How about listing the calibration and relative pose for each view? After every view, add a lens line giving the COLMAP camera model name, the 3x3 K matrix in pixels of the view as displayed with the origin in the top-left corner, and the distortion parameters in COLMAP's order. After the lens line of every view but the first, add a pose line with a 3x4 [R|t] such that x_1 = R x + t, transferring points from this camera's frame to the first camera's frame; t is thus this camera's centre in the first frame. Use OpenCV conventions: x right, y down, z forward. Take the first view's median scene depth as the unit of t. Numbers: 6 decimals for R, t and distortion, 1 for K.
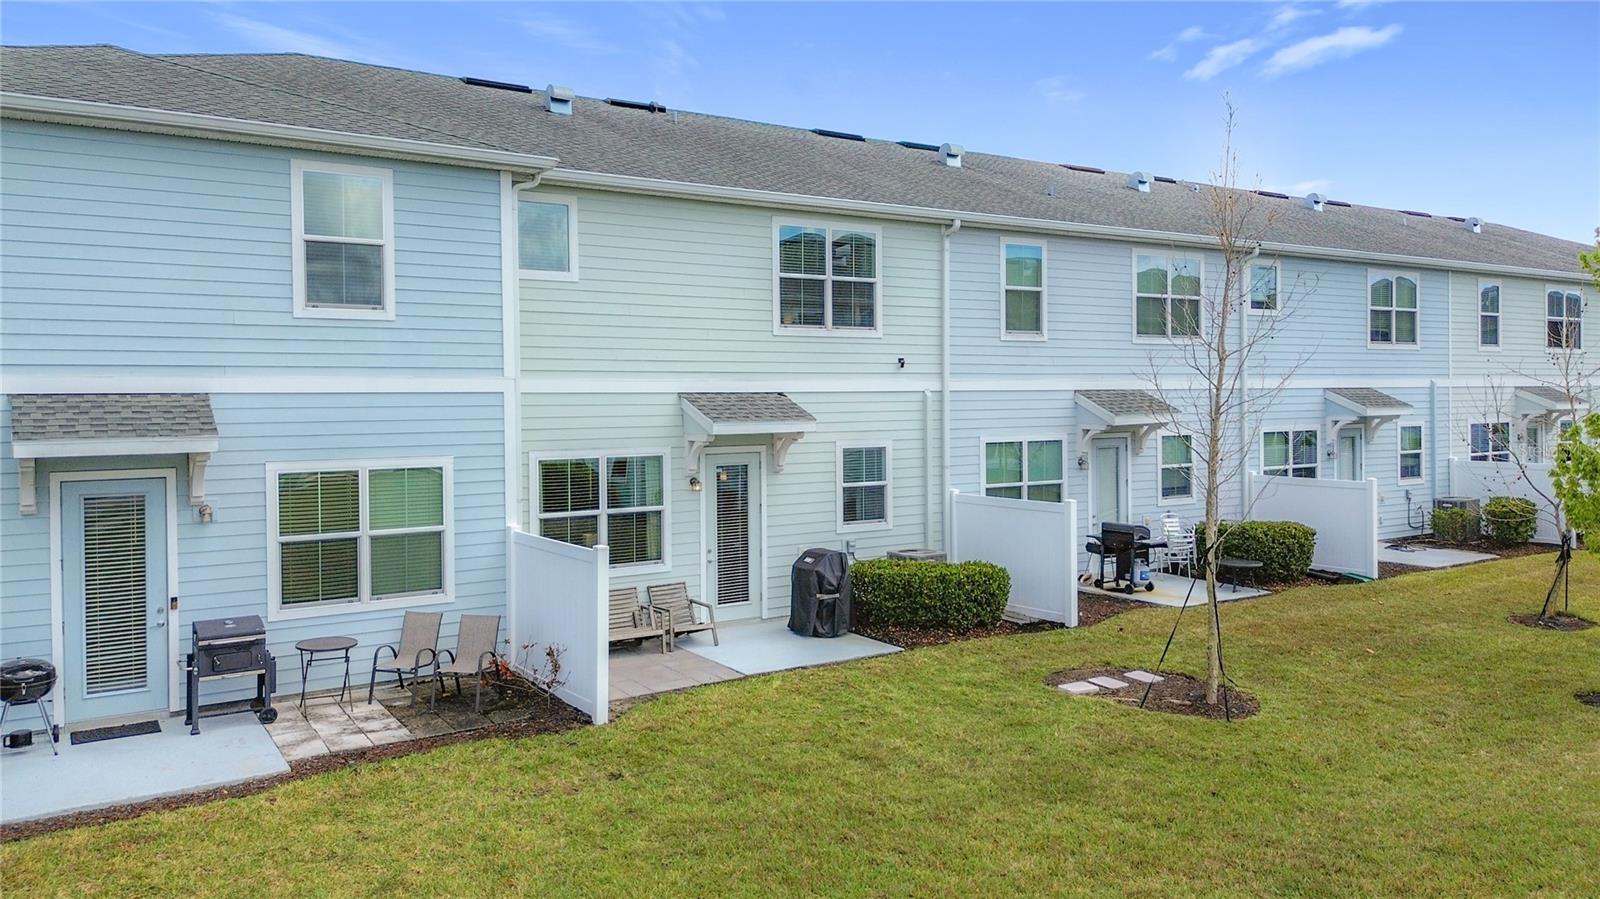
lens RADIAL K [[1226.0, 0, 794.8], [0, 1226.0, 400.6], [0, 0, 1]] dist [0.044927, 0.000286]
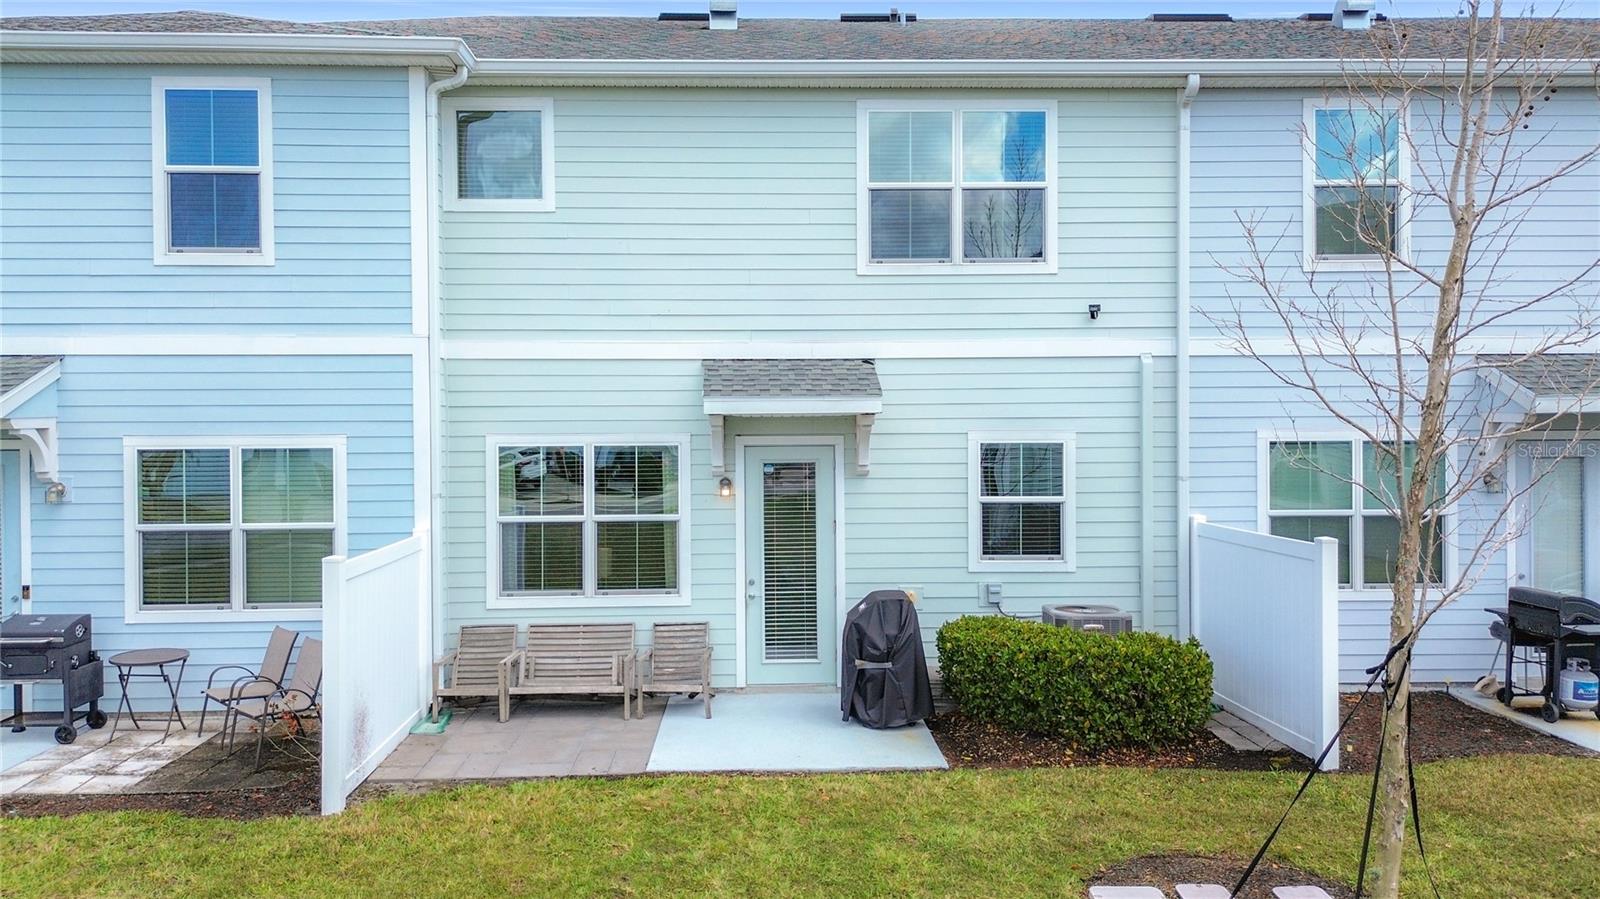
lens RADIAL K [[1183.6, 0, 798.0], [0, 1183.6, 433.2], [0, 0, 1]] dist [0.028620, -0.008172]
pose [[0.842199, 0.002787, -0.539159, 0.325189], [-0.003927, 0.999992, -0.000964, 0.037427], [0.539152, 0.002930, 0.842203, 0.444917]]
